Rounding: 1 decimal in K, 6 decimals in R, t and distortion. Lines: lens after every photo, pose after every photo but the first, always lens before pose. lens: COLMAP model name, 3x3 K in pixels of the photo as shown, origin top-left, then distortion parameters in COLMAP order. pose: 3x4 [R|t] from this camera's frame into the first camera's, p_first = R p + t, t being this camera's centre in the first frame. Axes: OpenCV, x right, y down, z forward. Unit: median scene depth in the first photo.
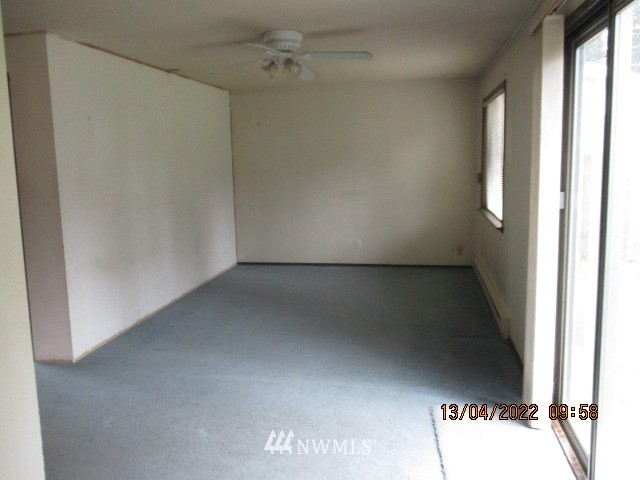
lens RADIAL K [[542.4, 0, 319.0], [0, 542.4, 240.8], [0, 0, 1]] dist [-0.006310, 0.028799]
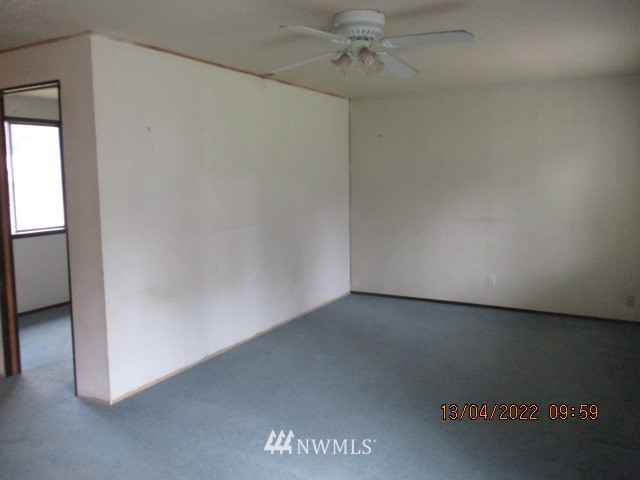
lens RADIAL K [[542.4, 0, 321.4], [0, 542.4, 236.6], [0, 0, 1]] dist [-0.006310, 0.028799]
pose [[0.951370, 0.047709, -0.304335, 0.127789], [-0.057860, 0.998026, -0.024419, -0.045530], [0.302569, 0.040841, 0.952252, 0.253030]]
